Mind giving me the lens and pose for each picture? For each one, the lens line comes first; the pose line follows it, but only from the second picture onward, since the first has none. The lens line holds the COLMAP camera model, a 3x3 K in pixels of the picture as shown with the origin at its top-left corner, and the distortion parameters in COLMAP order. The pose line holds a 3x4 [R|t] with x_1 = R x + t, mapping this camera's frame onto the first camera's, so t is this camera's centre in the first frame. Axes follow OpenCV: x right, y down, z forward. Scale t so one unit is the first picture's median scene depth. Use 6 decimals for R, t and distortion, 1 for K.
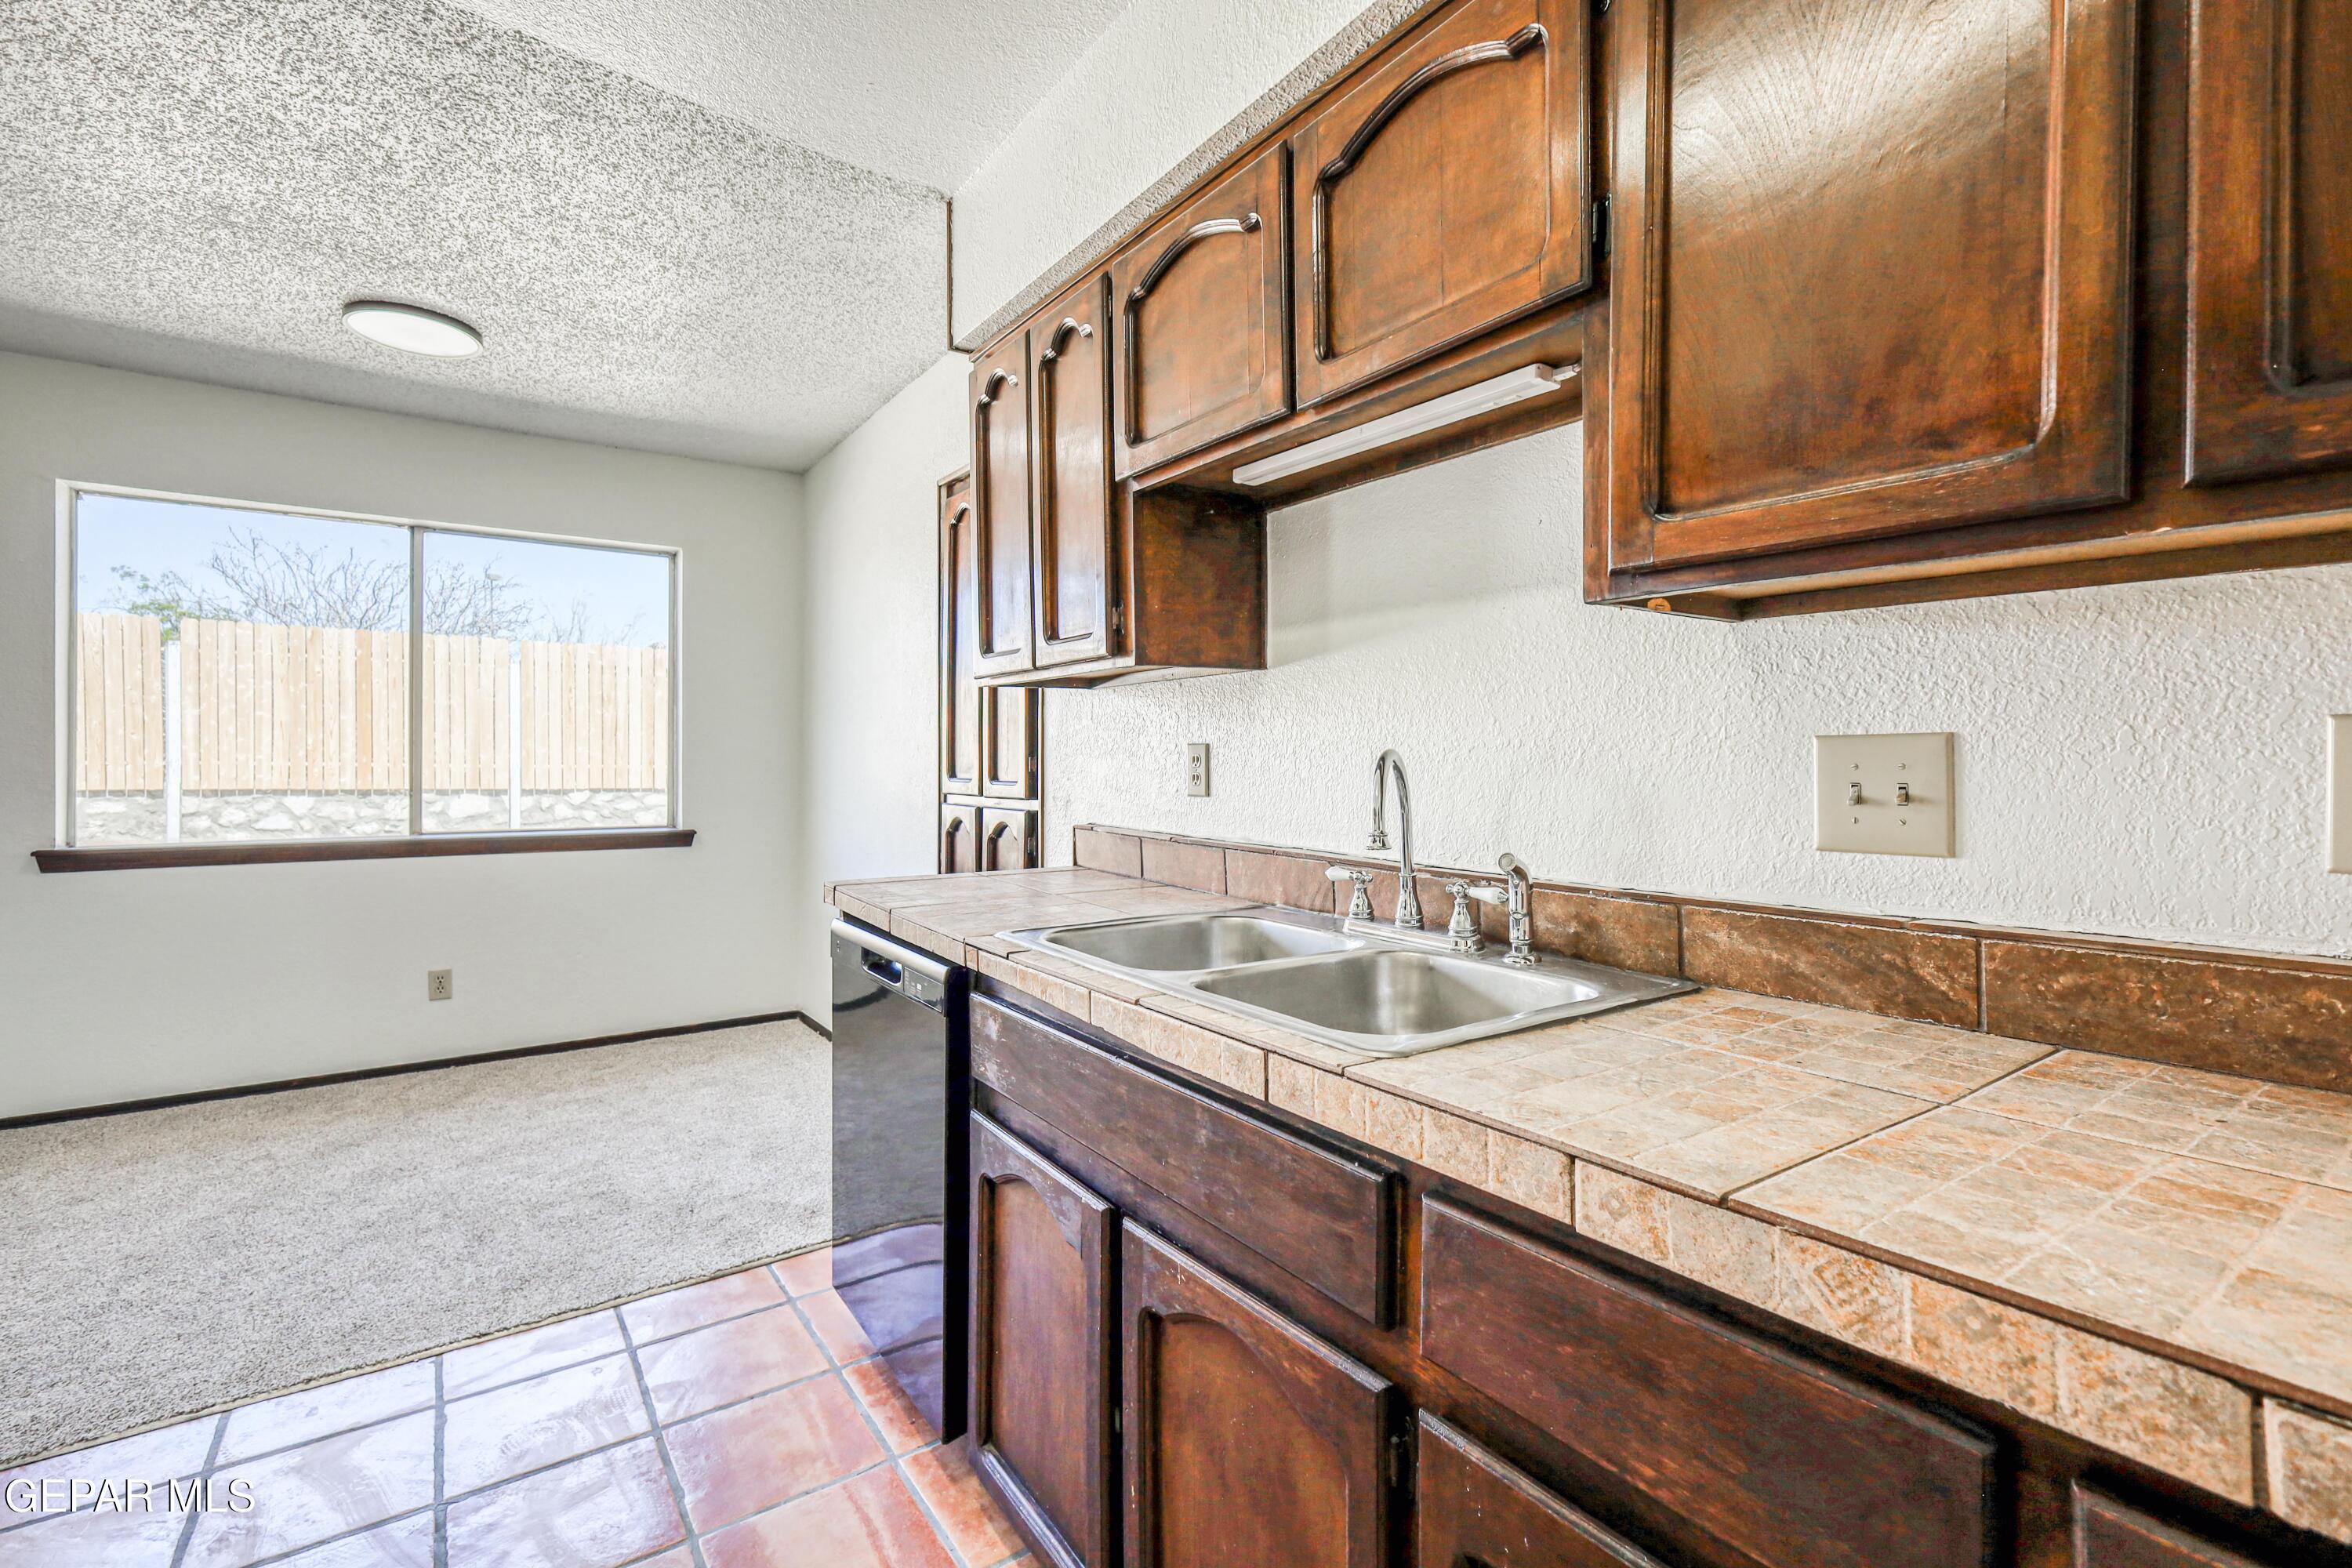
lens RADIAL K [[1042.2, 0, 1194.4], [0, 1042.2, 766.0], [0, 0, 1]] dist [0.002622, -0.000408]
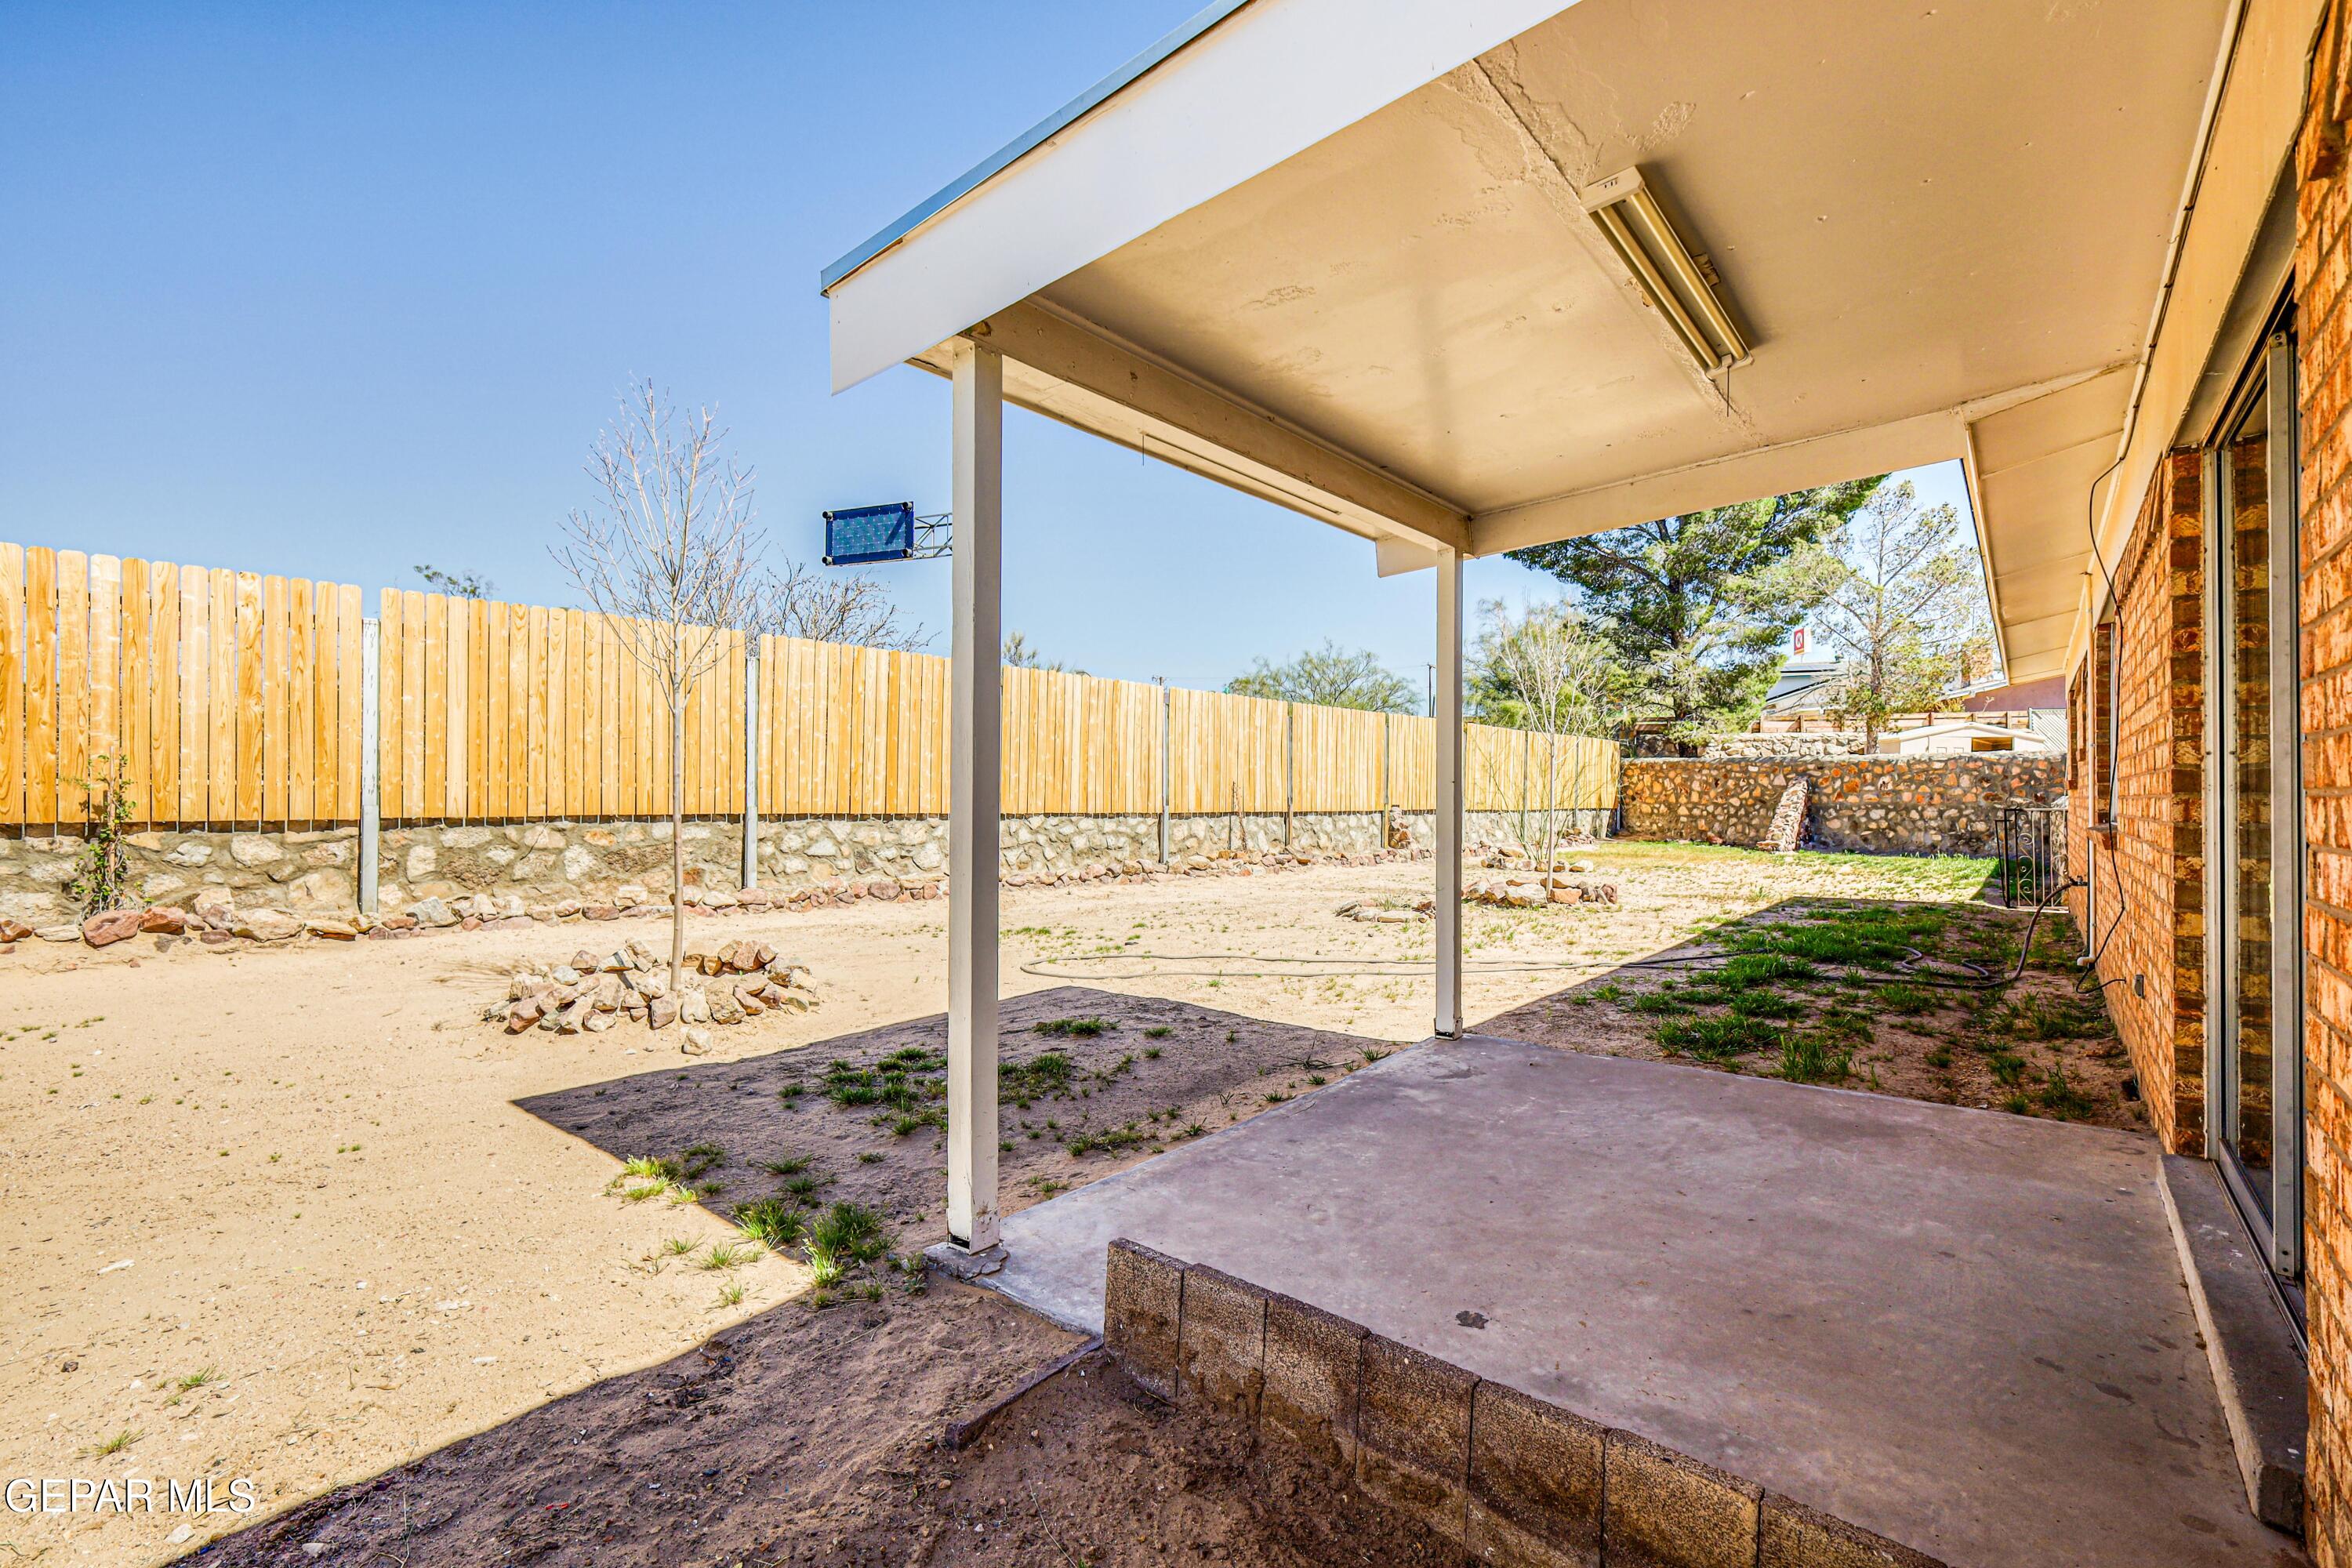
lens RADIAL K [[1042.2, 0, 1183.6], [0, 1042.2, 786.2], [0, 0, 1]] dist [0.002622, -0.000408]
pose [[0.959406, 0.004328, 0.281996, -0.813857], [-0.001665, 0.999952, -0.009684, 0.005749], [-0.282024, 0.008821, 0.959367, -0.014436]]
